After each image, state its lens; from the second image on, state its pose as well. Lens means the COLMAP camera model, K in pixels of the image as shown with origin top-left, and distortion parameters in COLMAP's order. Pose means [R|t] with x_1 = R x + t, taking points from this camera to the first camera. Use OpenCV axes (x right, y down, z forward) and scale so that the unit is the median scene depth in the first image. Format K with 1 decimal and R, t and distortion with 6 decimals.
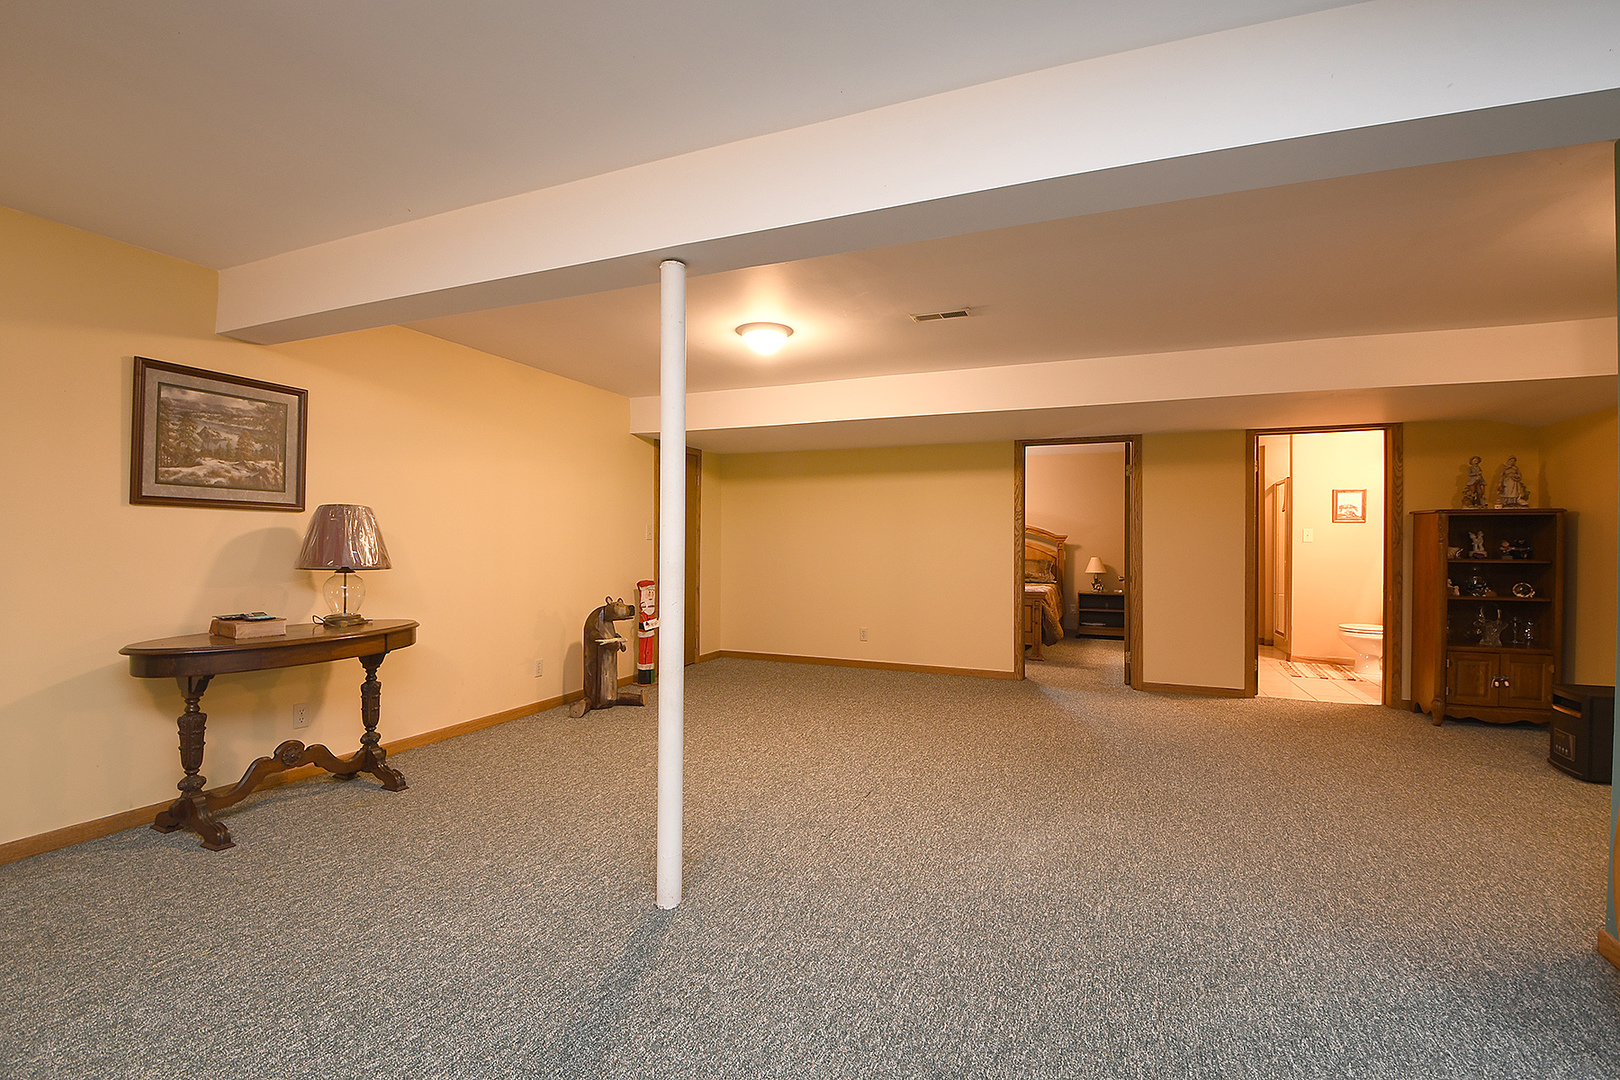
lens RADIAL K [[722.0, 0, 809.6], [0, 722.0, 536.5], [0, 0, 1]] dist [0.001255, -0.000051]
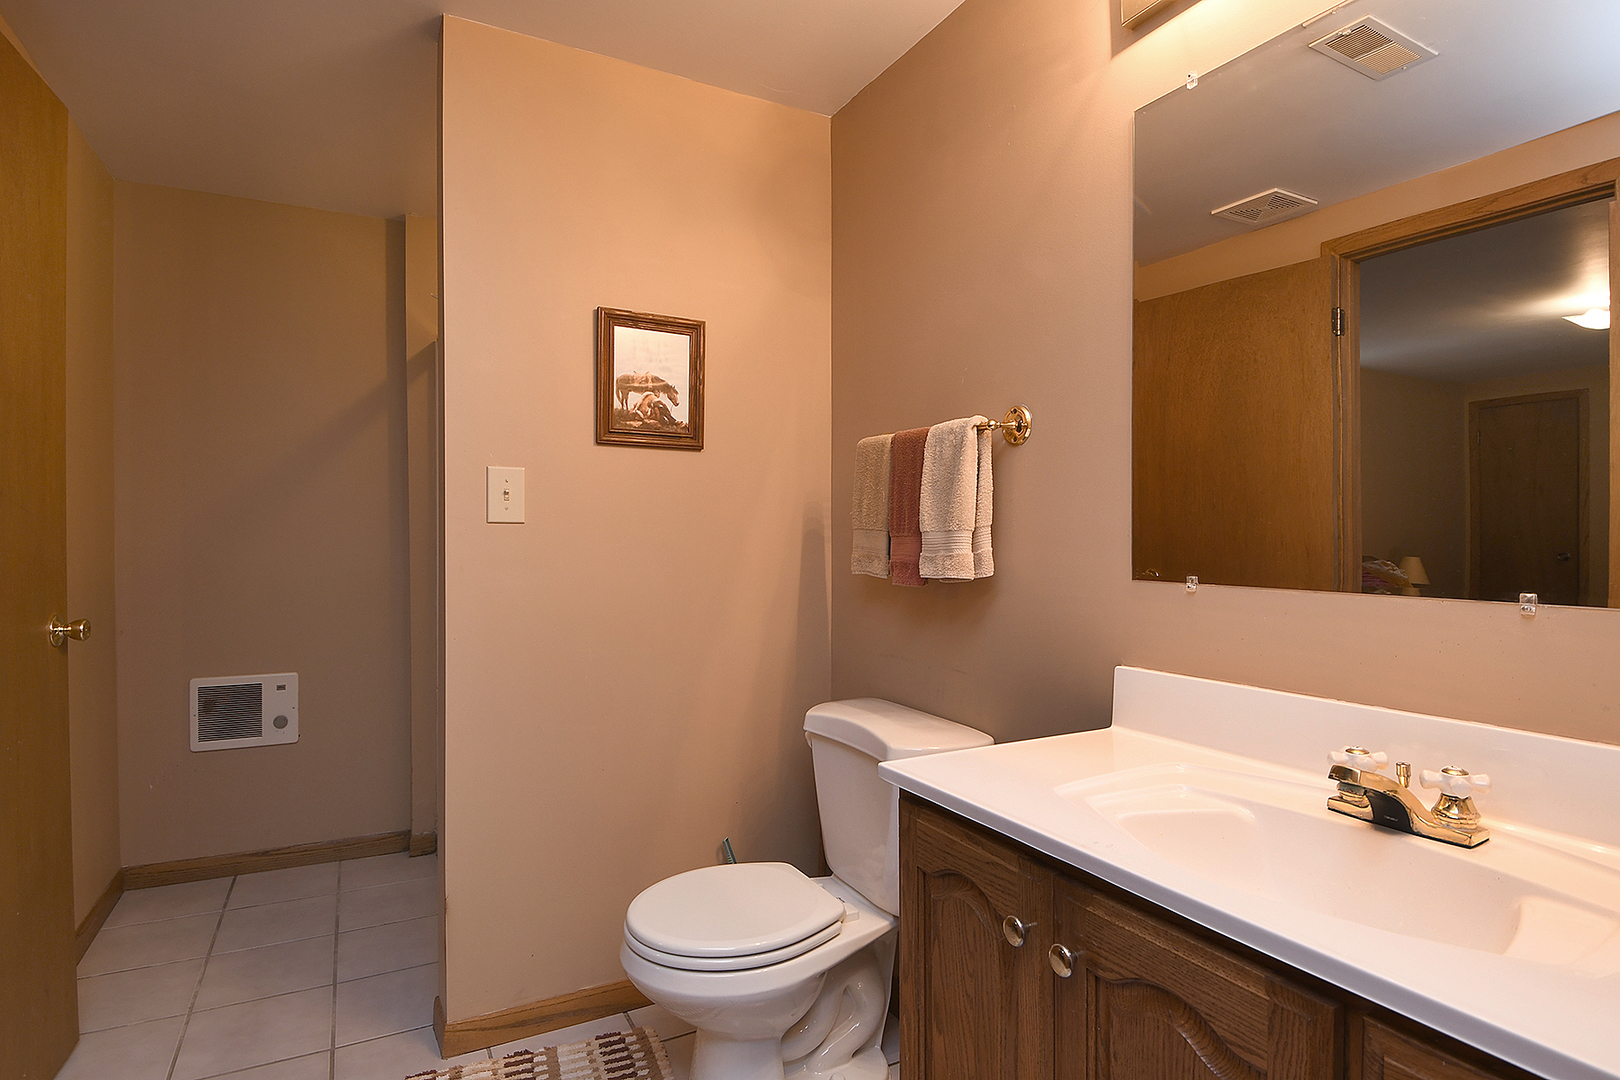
lens RADIAL K [[844.3, 0, 812.3], [0, 844.3, 540.0], [0, 0, 1]] dist [-0.000688, -0.000102]
pose [[0.635055, -0.002418, 0.772463, 0.552497], [-0.007489, 0.999929, 0.009287, 0.010345], [-0.772430, -0.011683, 0.634992, 0.765596]]
